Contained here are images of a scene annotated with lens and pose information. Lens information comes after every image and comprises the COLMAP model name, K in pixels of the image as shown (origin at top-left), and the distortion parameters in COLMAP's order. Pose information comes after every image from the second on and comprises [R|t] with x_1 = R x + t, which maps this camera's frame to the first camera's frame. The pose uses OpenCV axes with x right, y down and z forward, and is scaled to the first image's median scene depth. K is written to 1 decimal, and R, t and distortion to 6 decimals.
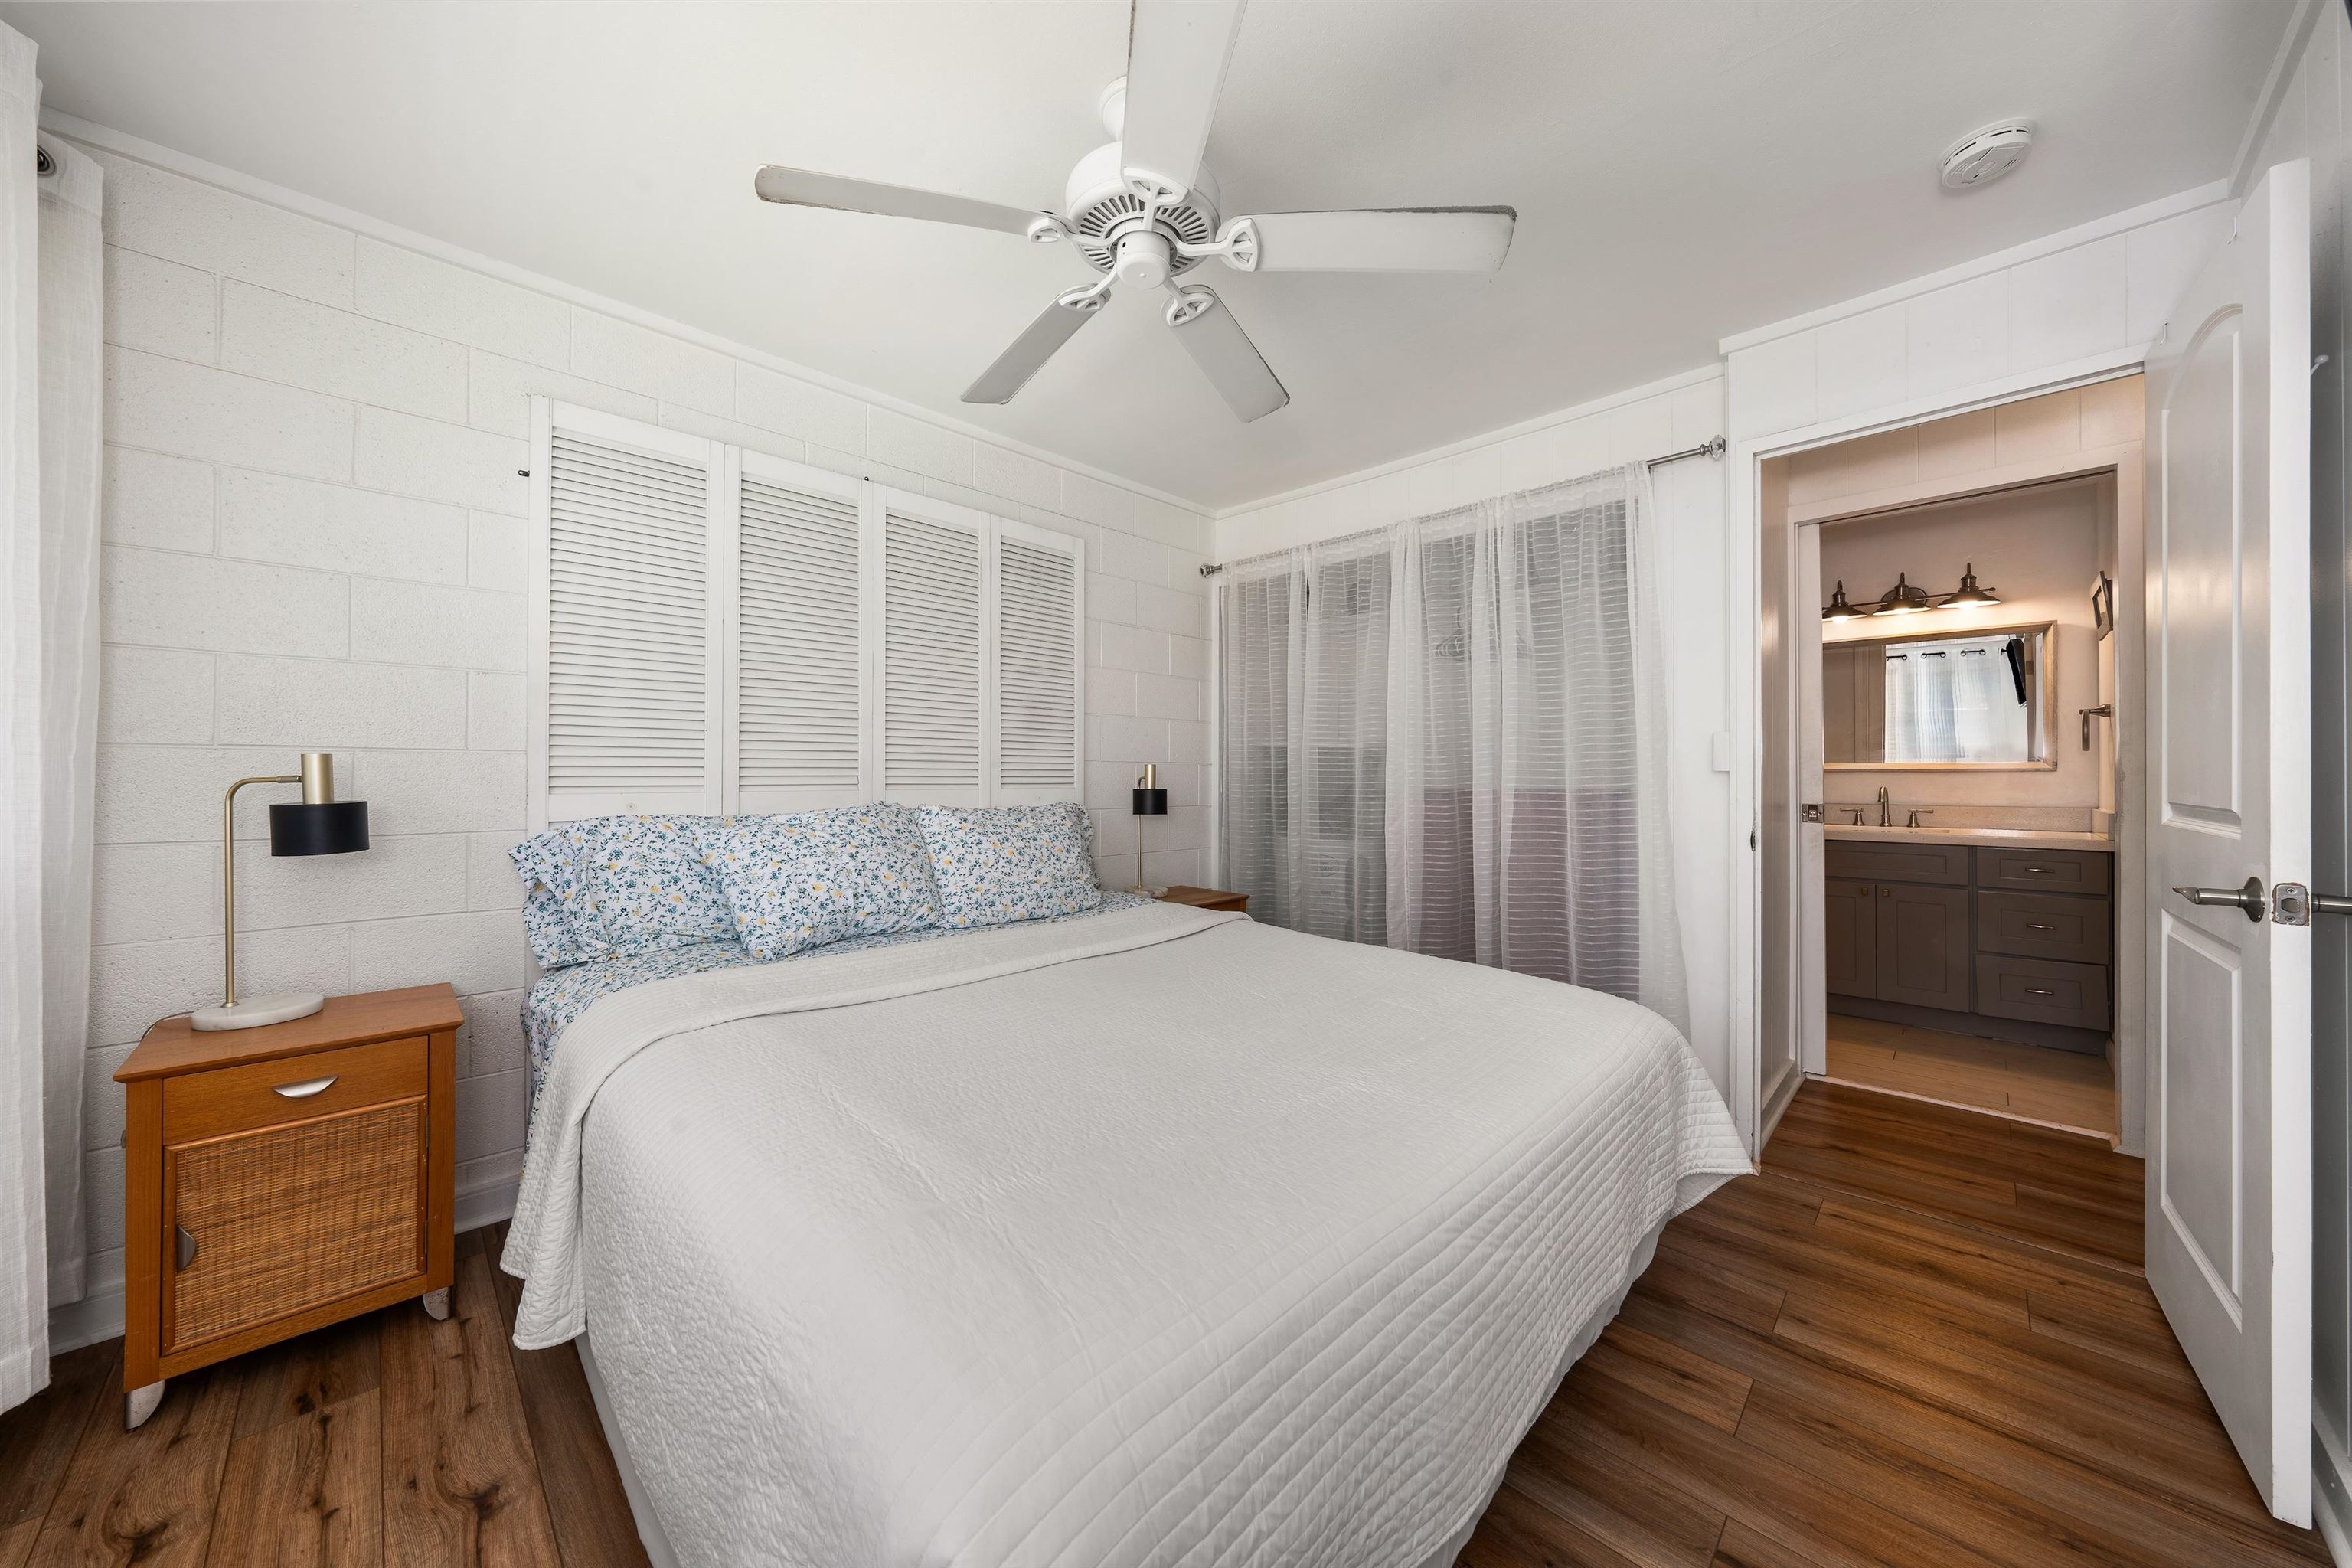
lens RADIAL K [[810.5, 0, 1165.6], [0, 810.5, 760.0], [0, 0, 1]] dist [-0.006755, 0.000195]
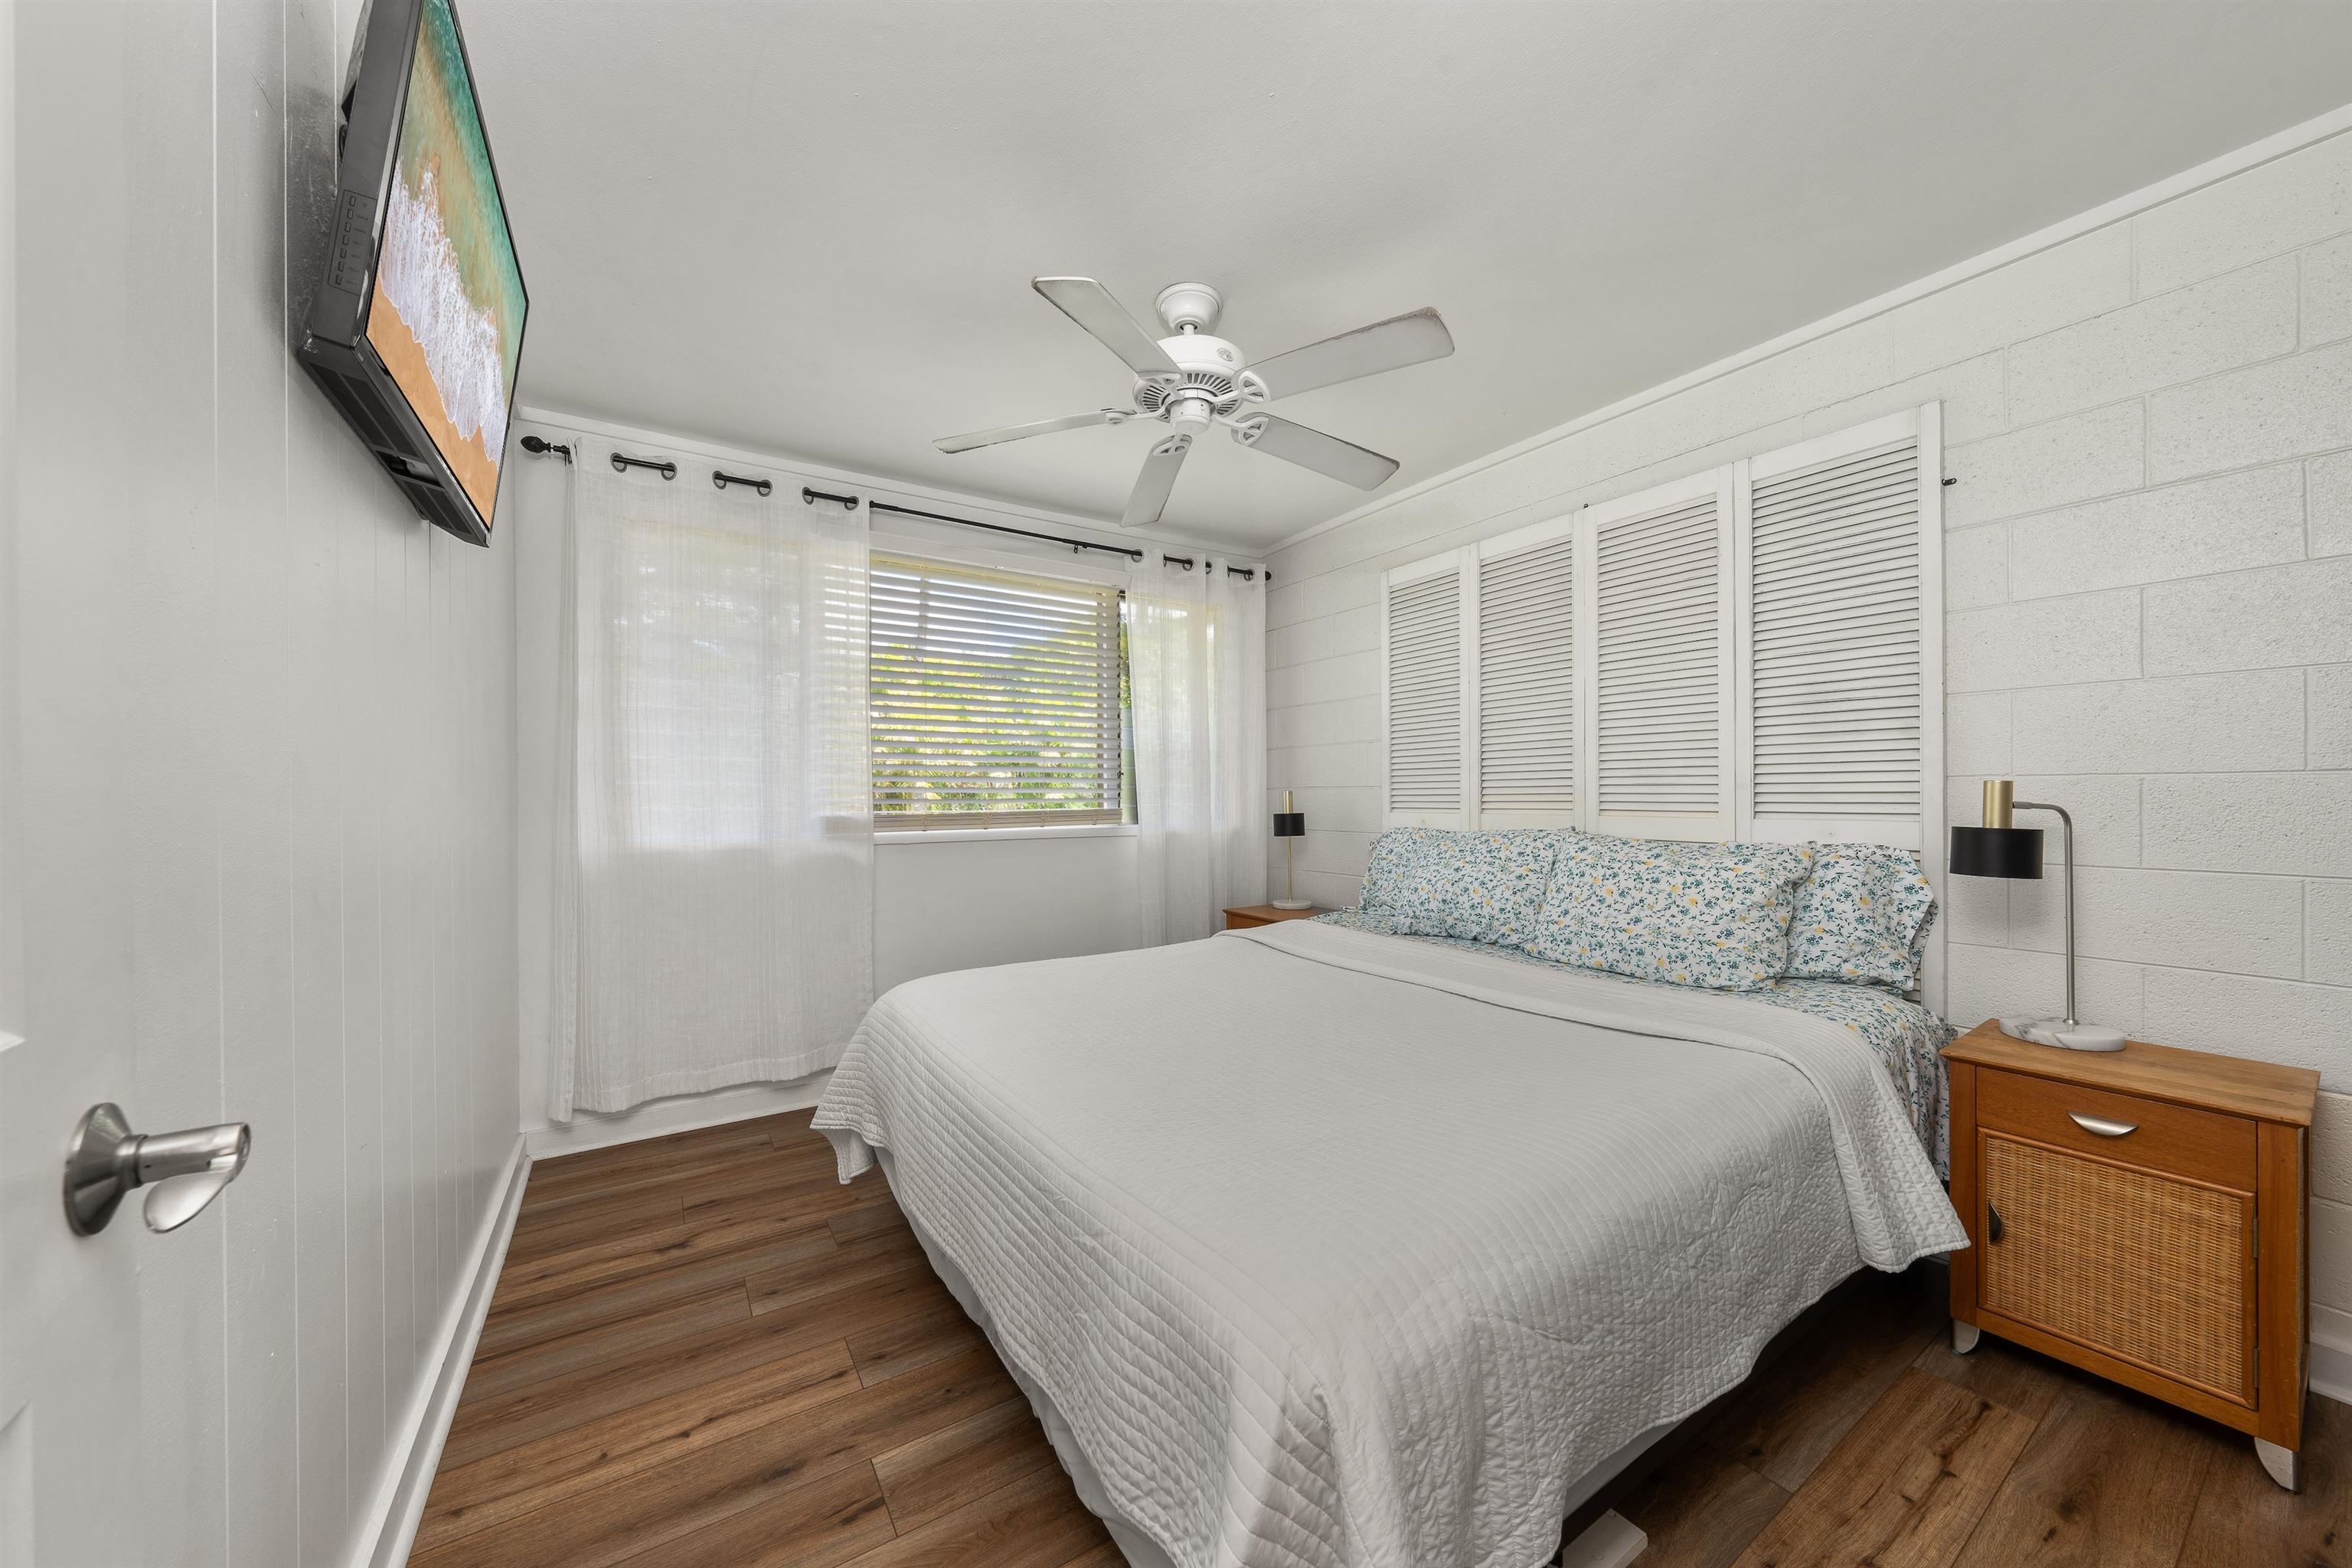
lens RADIAL K [[810.5, 0, 1164.6], [0, 810.5, 798.7], [0, 0, 1]] dist [-0.006755, 0.000195]
pose [[-0.218389, -0.002722, -0.975858, 0.748248], [0.018422, 0.999806, -0.006912, 0.013768], [0.975688, -0.019487, -0.218297, 0.726489]]
